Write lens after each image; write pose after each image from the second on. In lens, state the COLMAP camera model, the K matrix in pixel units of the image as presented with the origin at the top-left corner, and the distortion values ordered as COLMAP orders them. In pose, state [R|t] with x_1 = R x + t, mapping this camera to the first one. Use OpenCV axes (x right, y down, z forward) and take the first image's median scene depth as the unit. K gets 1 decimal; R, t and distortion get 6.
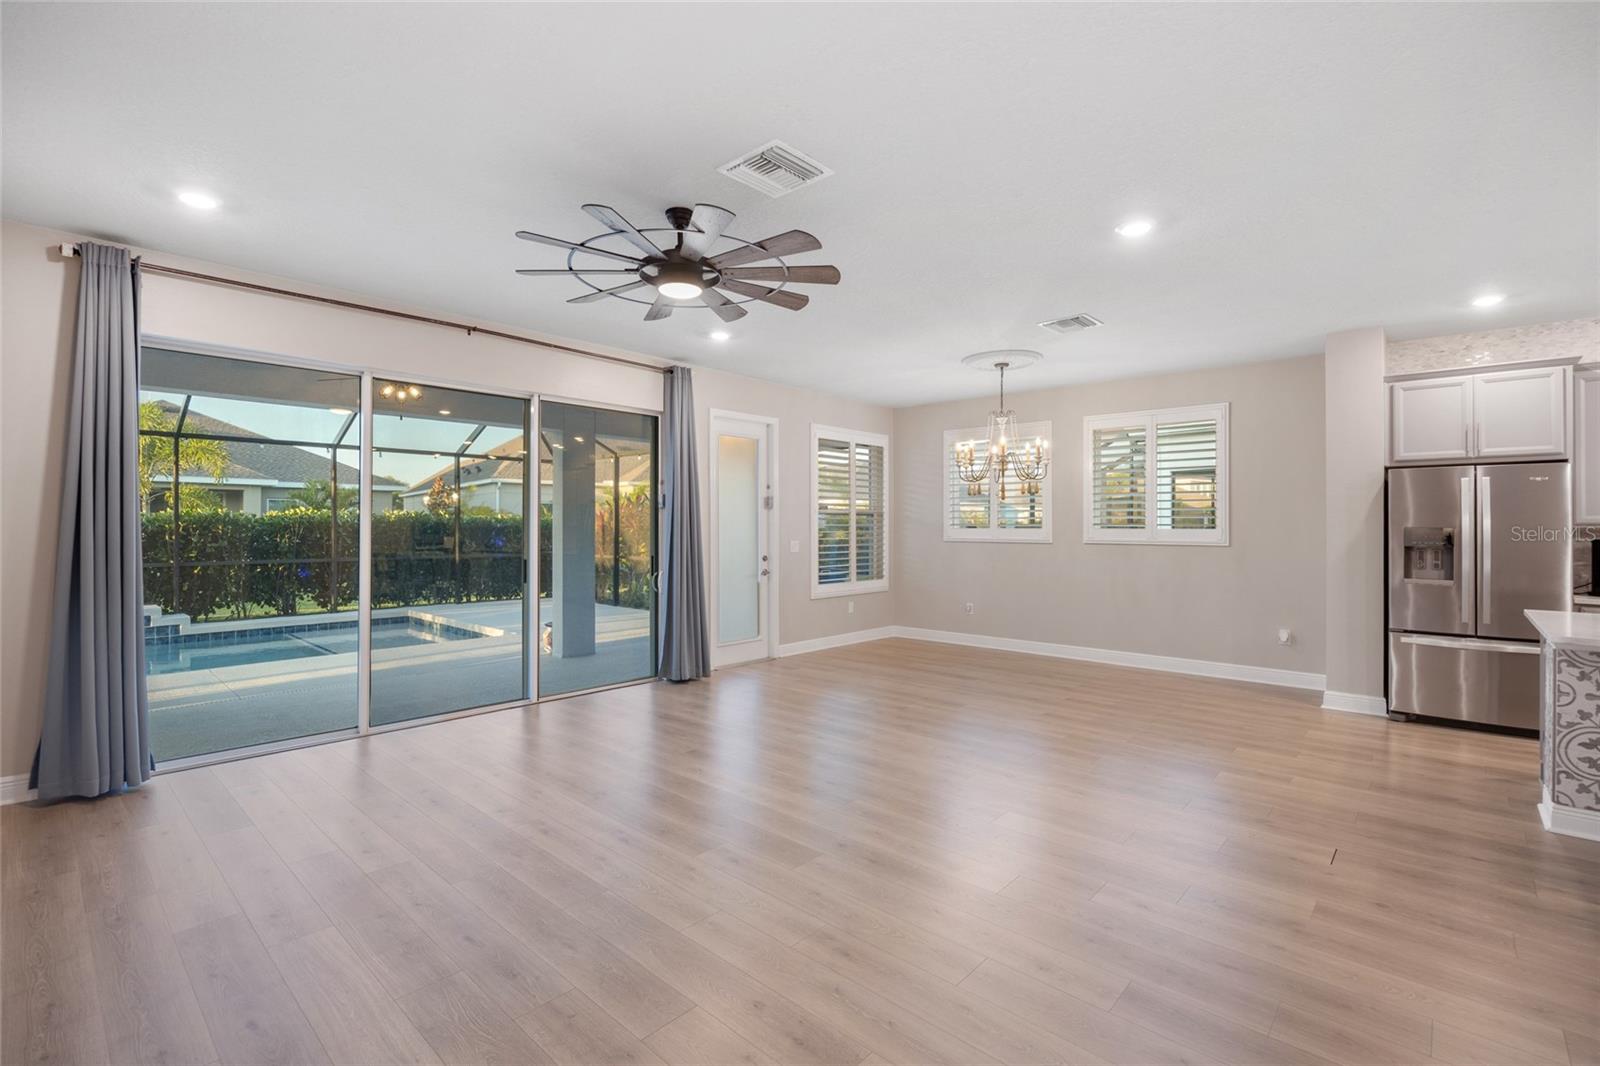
lens RADIAL K [[716.3, 0, 798.5], [0, 716.3, 524.2], [0, 0, 1]] dist [-0.009465, -0.000556]
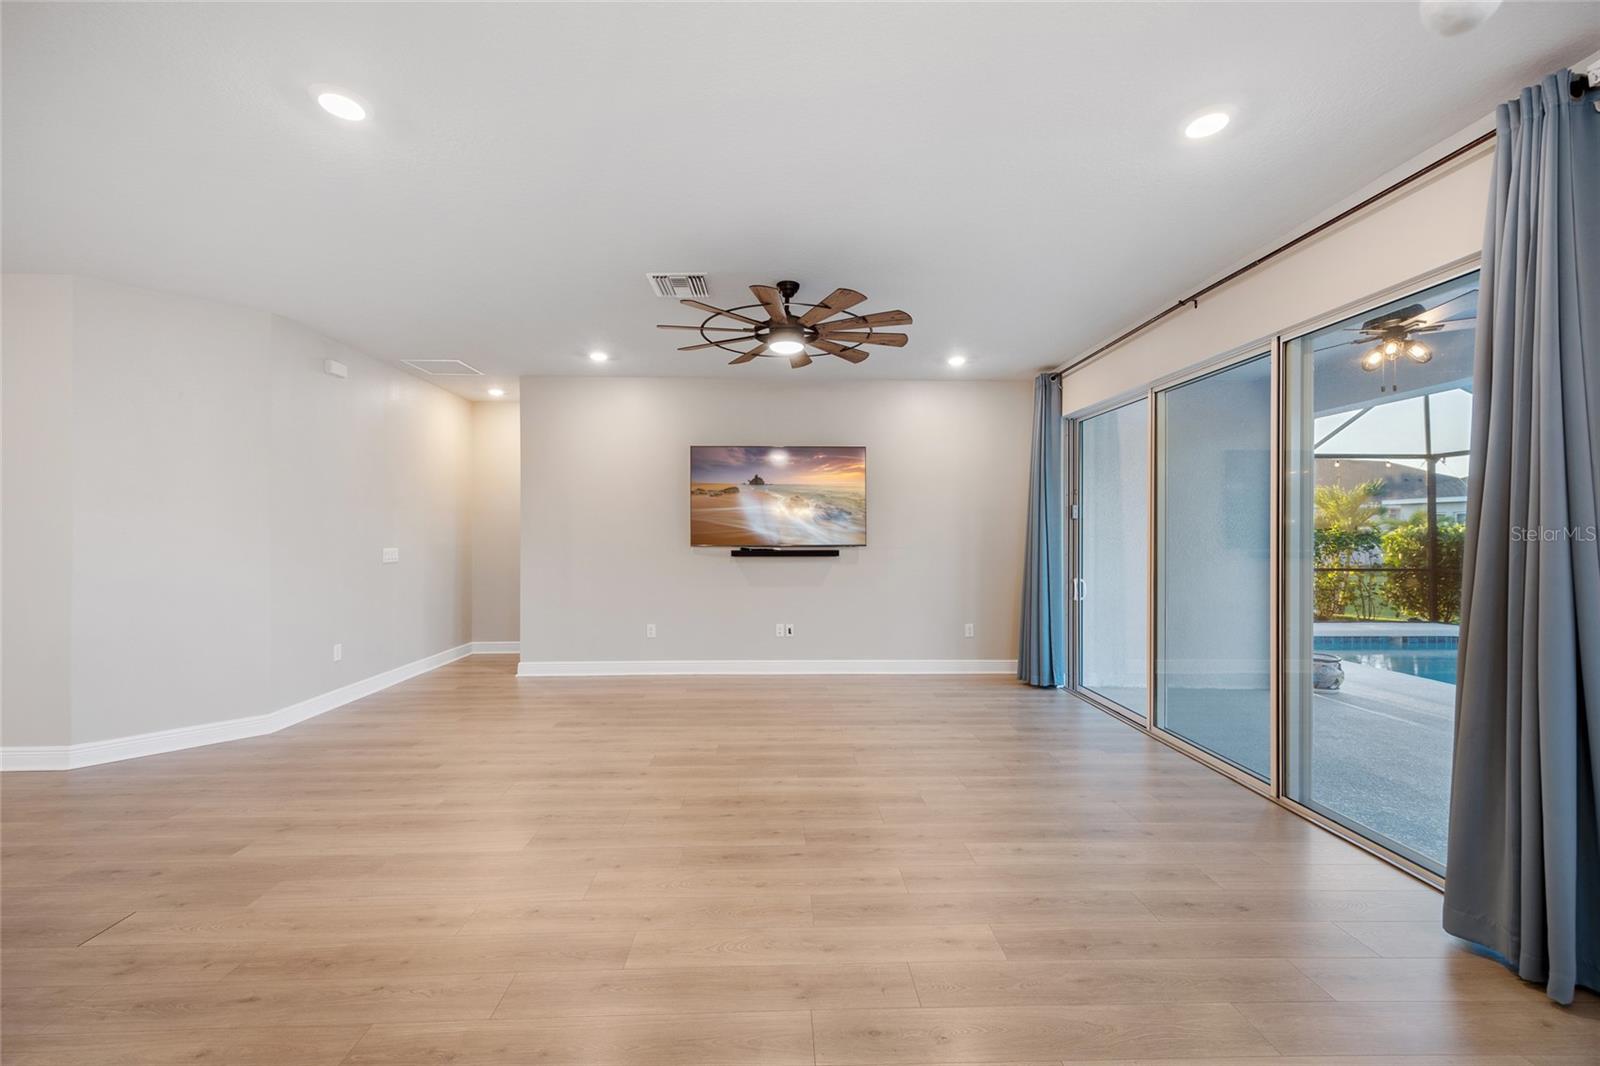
lens RADIAL K [[643.9, 0, 795.1], [0, 643.9, 537.6], [0, 0, 1]] dist [0.008022, -0.000374]
pose [[-0.717321, -0.001481, -0.696741, 0.281555], [-0.002060, 0.999998, -0.000004, 0.004796], [0.696739, 0.001432, -0.717323, 0.835070]]
